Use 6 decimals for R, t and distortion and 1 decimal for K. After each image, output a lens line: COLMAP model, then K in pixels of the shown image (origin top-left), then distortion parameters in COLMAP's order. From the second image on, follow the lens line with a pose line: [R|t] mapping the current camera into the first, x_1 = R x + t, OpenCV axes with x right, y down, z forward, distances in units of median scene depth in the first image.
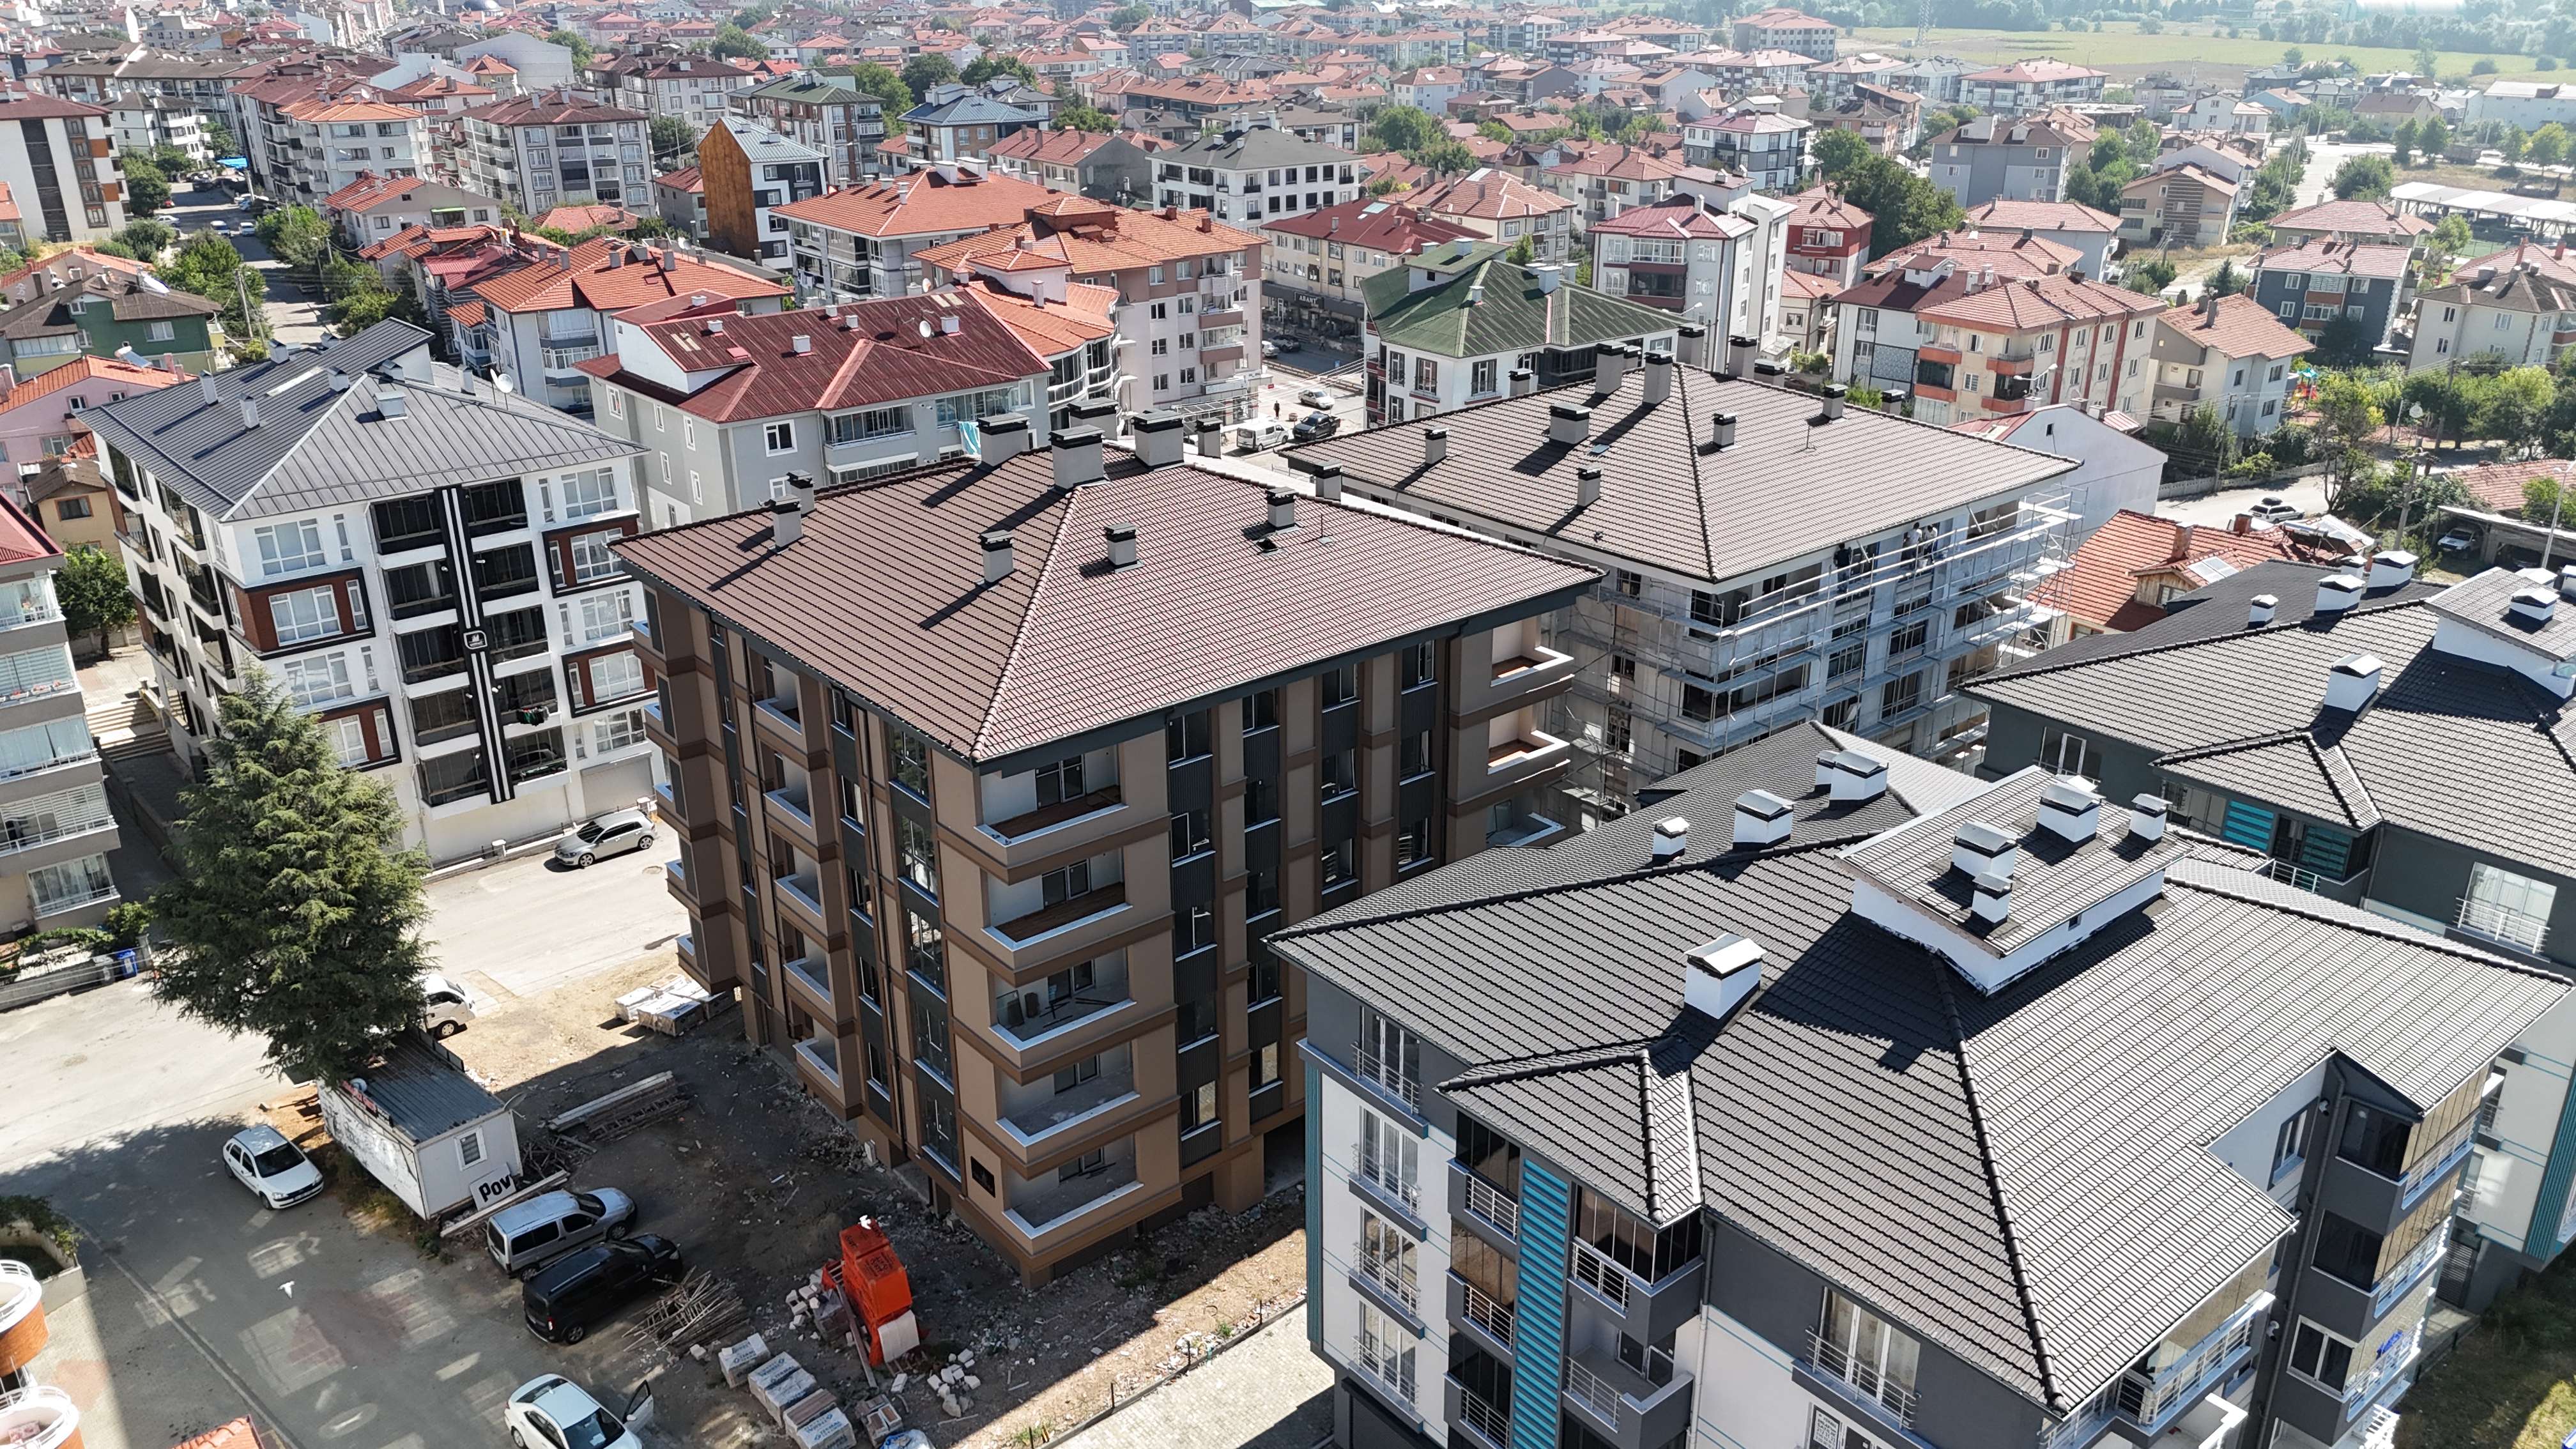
lens RADIAL K [[1896.3, 0, 1289.4], [0, 1896.3, 724.5], [0, 0, 1]] dist [0.065559, -0.057475]
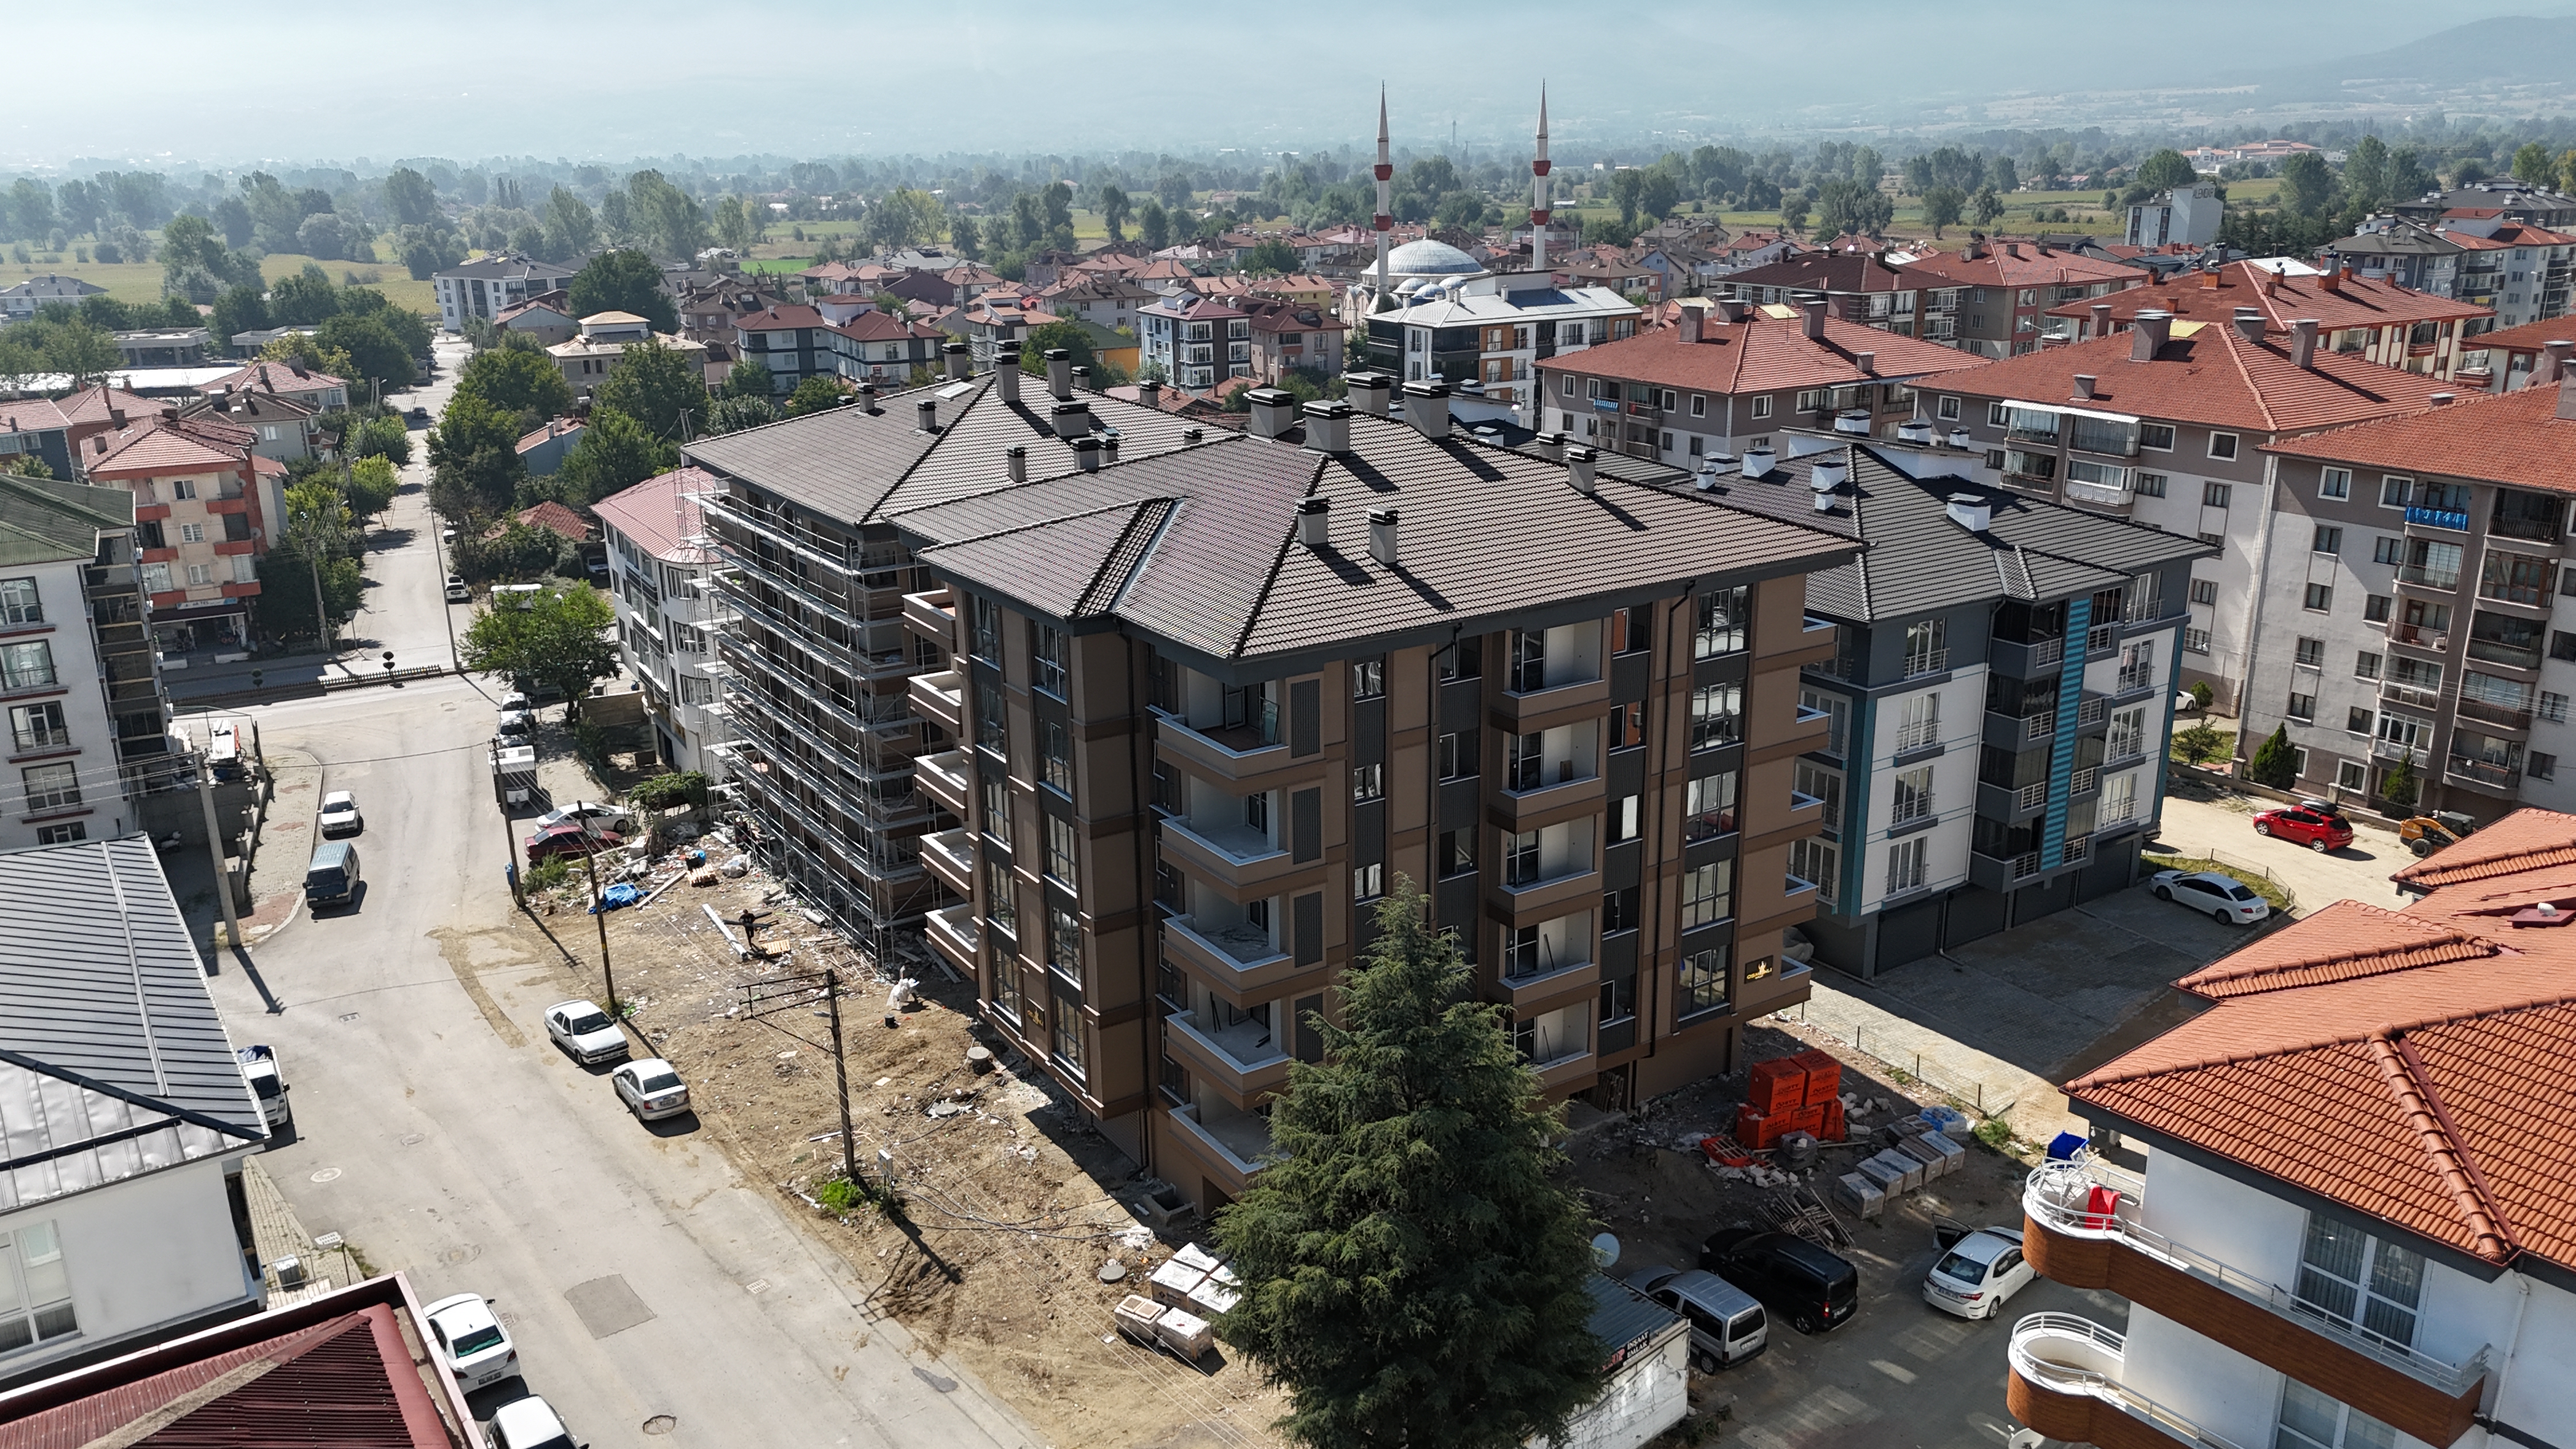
lens RADIAL K [[1901.4, 0, 1288.0], [0, 1901.4, 724.5], [0, 0, 1]] dist [0.064774, -0.059976]
pose [[0.111546, -0.287794, 0.951174, -0.775206], [0.388200, 0.893716, 0.224884, -0.165937], [-0.914800, 0.344161, 0.211412, 0.595878]]
